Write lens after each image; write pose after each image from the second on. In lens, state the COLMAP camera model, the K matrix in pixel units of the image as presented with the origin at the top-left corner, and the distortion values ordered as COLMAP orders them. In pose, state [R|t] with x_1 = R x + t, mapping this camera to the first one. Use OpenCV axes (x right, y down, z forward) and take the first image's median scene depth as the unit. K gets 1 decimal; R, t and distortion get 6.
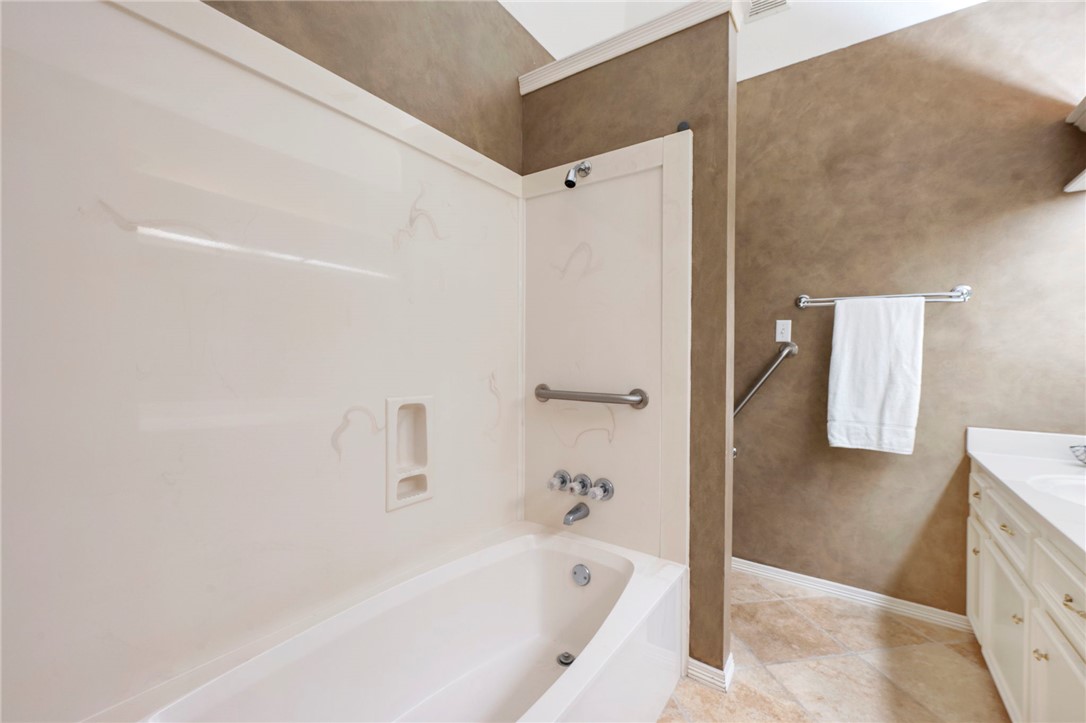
lens RADIAL K [[444.6, 0, 544.8], [0, 444.6, 361.9], [0, 0, 1]] dist [0.000599, -0.001183]
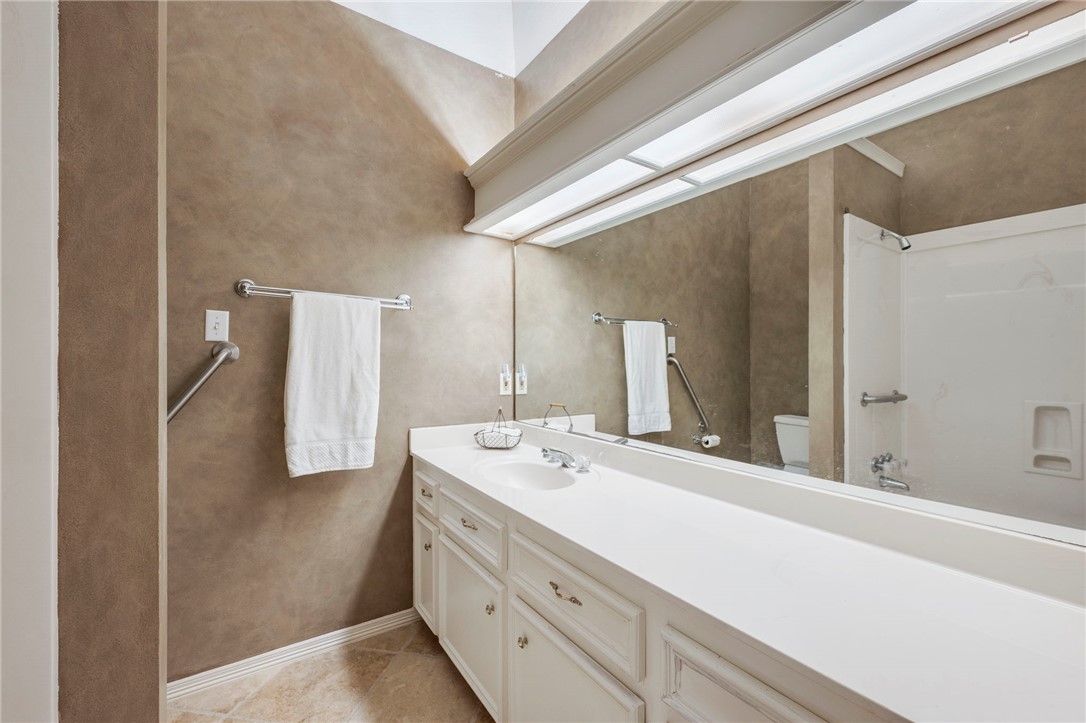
lens RADIAL K [[444.6, 0, 545.2], [0, 444.6, 361.1], [0, 0, 1]] dist [0.000599, -0.001183]
pose [[0.345421, -0.006334, 0.938426, 0.064333], [0.003942, 0.999978, 0.005298, -0.017587], [-0.938440, 0.001869, 0.345439, 0.310593]]
